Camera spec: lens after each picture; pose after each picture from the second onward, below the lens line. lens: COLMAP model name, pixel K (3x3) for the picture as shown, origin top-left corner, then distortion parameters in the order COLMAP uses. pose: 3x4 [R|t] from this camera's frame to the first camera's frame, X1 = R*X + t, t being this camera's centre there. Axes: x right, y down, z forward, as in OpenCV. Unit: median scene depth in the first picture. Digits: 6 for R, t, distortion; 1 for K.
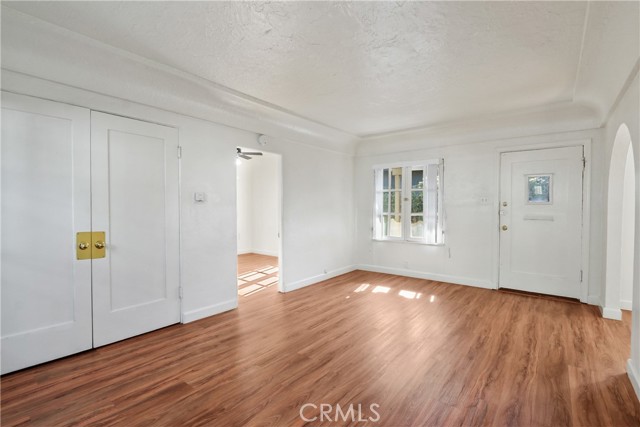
lens RADIAL K [[295.2, 0, 325.8], [0, 295.2, 215.6], [0, 0, 1]] dist [-0.000025, 0.000037]
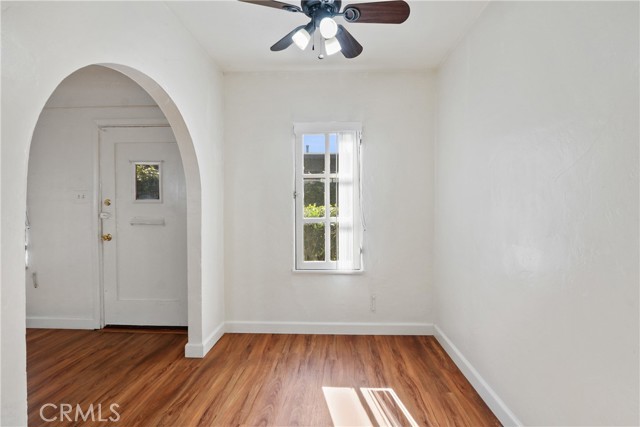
lens RADIAL K [[295.2, 0, 325.8], [0, 295.2, 215.6], [0, 0, 1]] dist [-0.000025, 0.000037]
pose [[0.811881, -0.011561, 0.583708, 0.614408], [0.015241, 0.999883, -0.001395, 0.000165], [-0.583624, 0.010029, 0.811962, 0.151306]]
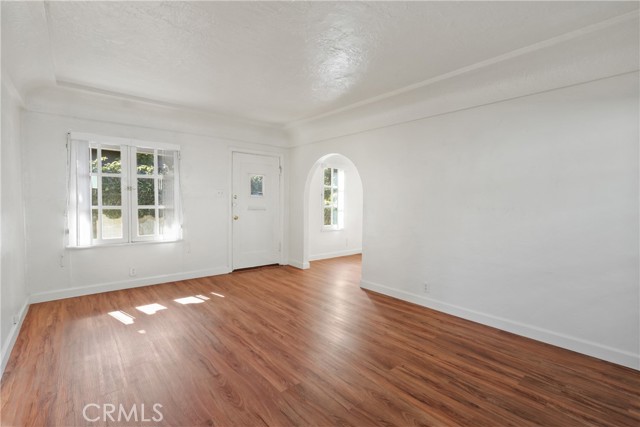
lens RADIAL K [[295.2, 0, 325.8], [0, 295.2, 215.6], [0, 0, 1]] dist [-0.000025, 0.000037]
pose [[0.205350, -0.047054, 0.977557, -0.452701], [0.017311, 0.998862, 0.044443, -0.011631], [-0.978535, 0.007796, 0.205931, 0.415796]]
